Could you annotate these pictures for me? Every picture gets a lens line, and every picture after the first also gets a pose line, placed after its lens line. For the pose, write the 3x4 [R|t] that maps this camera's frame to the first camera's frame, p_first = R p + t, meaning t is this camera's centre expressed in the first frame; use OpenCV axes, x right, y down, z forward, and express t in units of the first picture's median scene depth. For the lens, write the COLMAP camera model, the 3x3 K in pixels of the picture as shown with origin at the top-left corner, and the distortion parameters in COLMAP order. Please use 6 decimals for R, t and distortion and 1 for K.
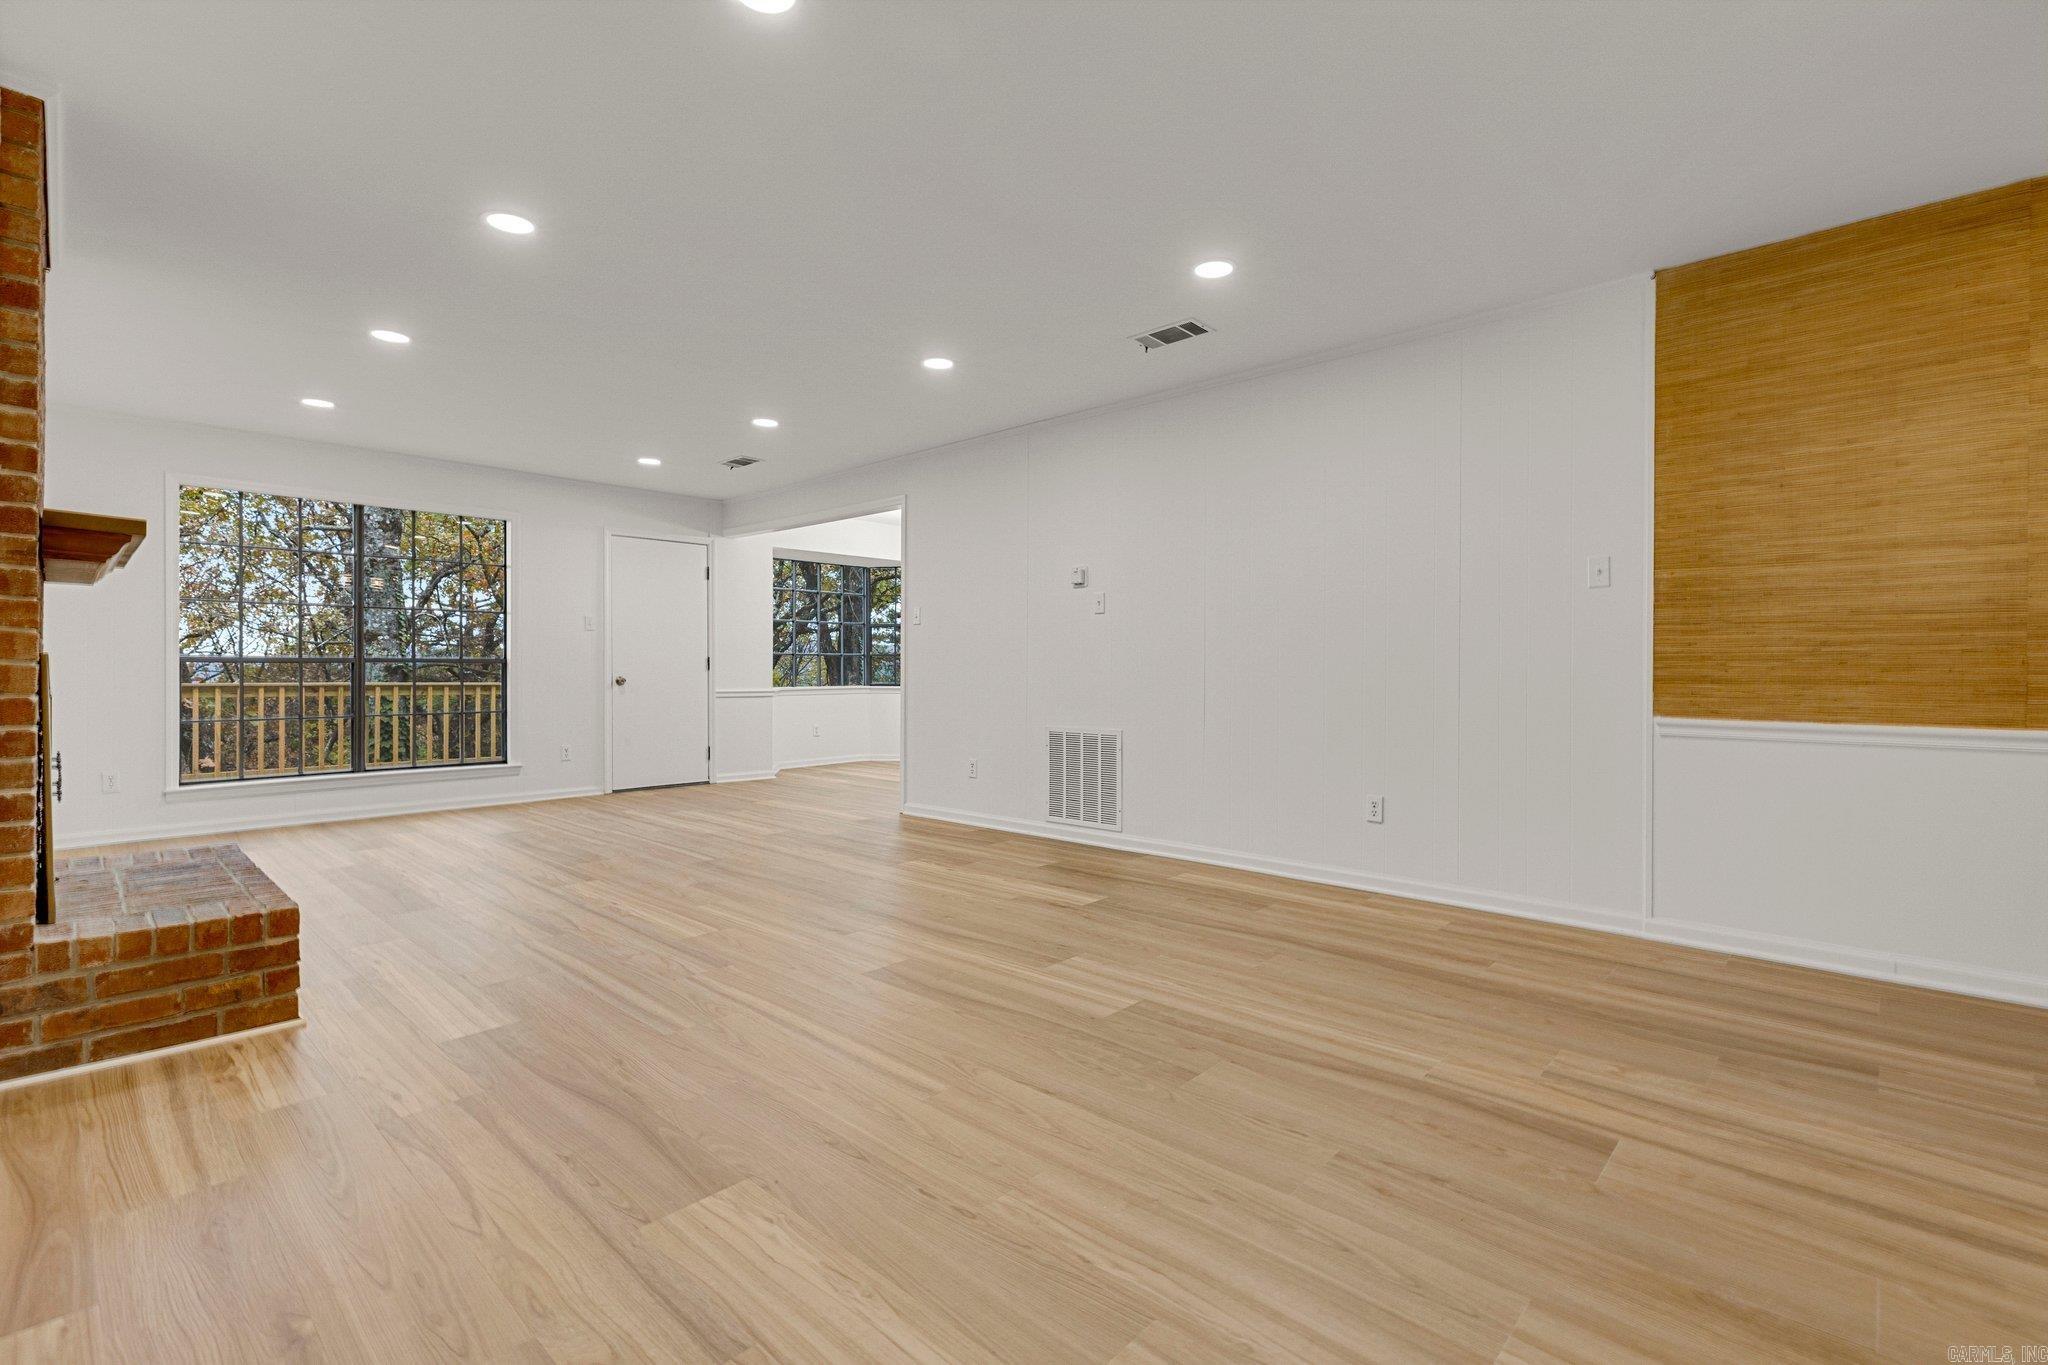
lens RADIAL K [[923.0, 0, 1015.7], [0, 923.0, 668.4], [0, 0, 1]] dist [0.006932, -0.001051]
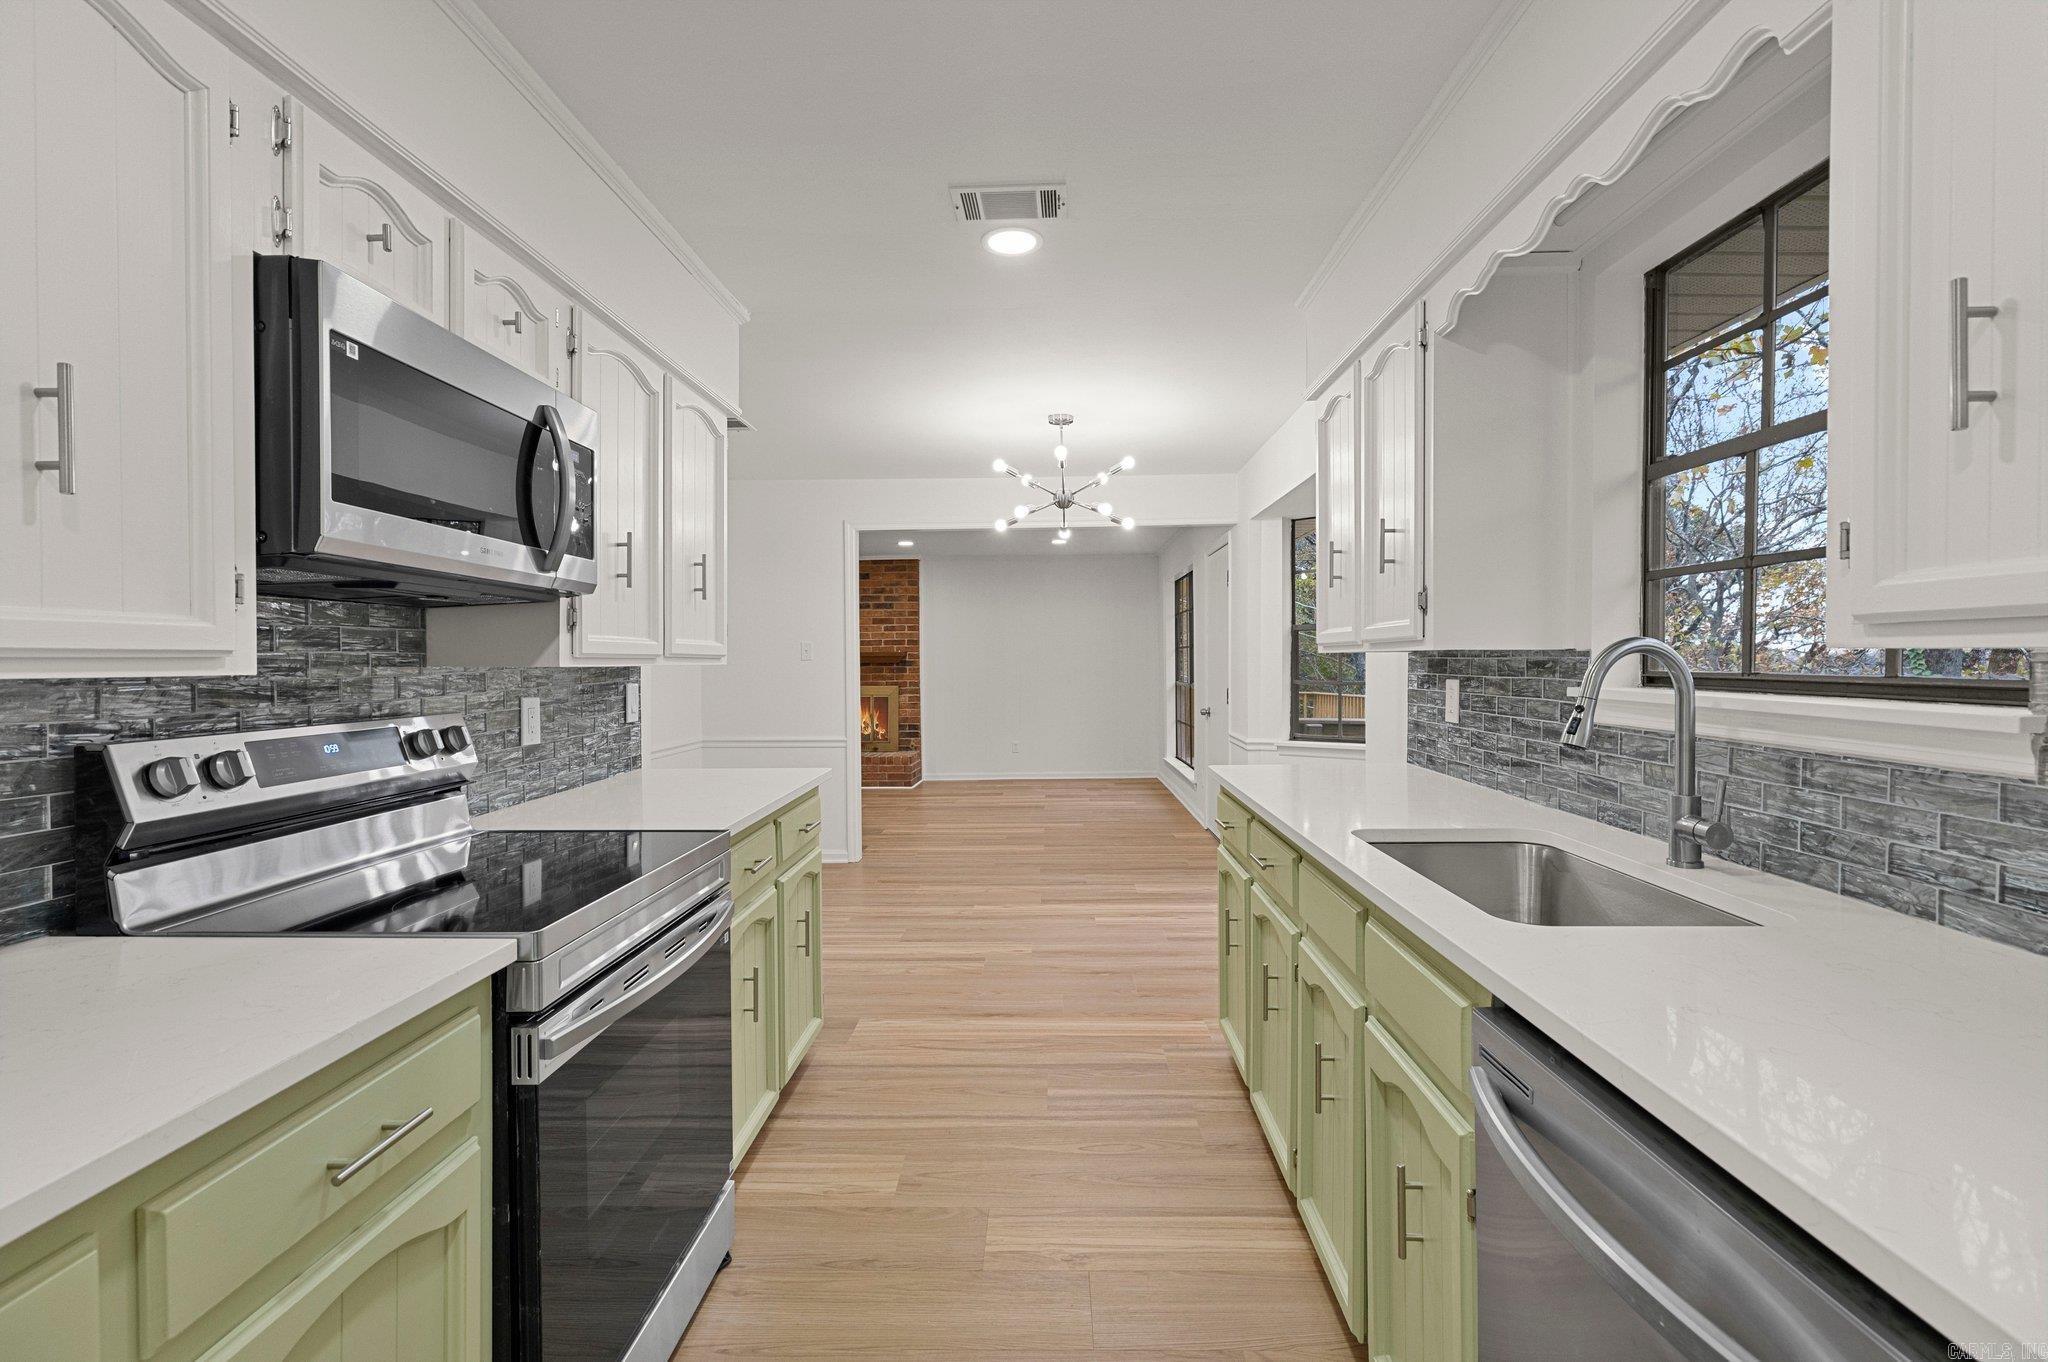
lens RADIAL K [[923.0, 0, 1031.4], [0, 923.0, 672.1], [0, 0, 1]] dist [0.006932, -0.001051]
pose [[-0.745931, 0.012174, -0.665912, 0.728692], [0.007418, 0.999923, 0.009971, -0.085023], [0.665982, 0.002498, -0.745963, 3.567368]]
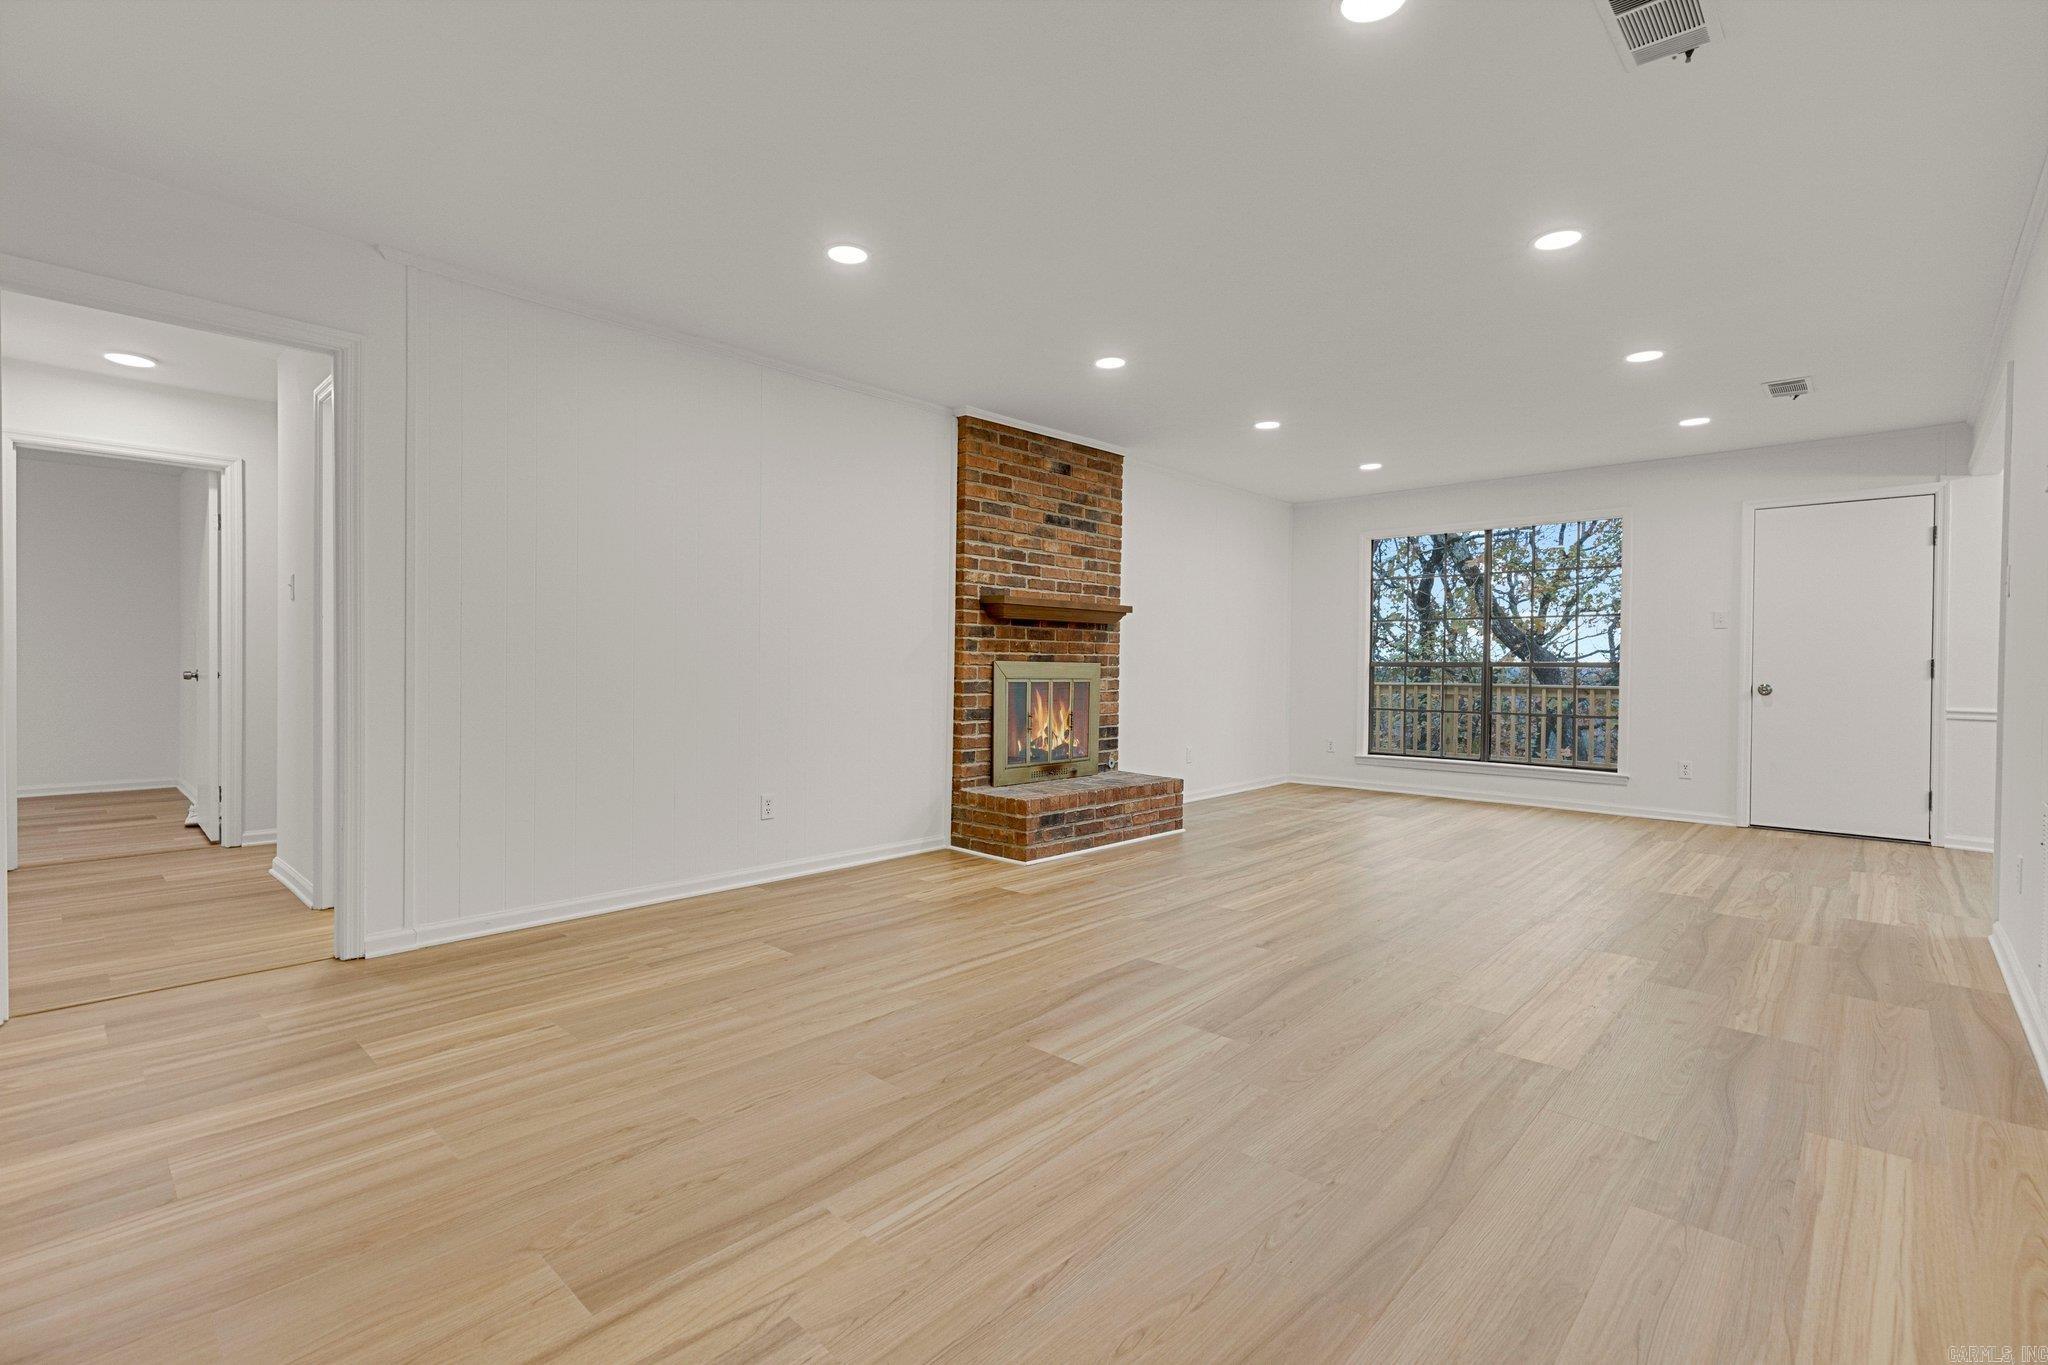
lens RADIAL K [[923.0, 0, 1027.7], [0, 923.0, 674.8], [0, 0, 1]] dist [0.006932, -0.001051]
pose [[0.004496, 0.008913, -0.999950, 0.839696], [-0.008138, 0.999927, 0.008876, -0.003543], [0.999957, 0.008098, 0.004568, 0.812950]]
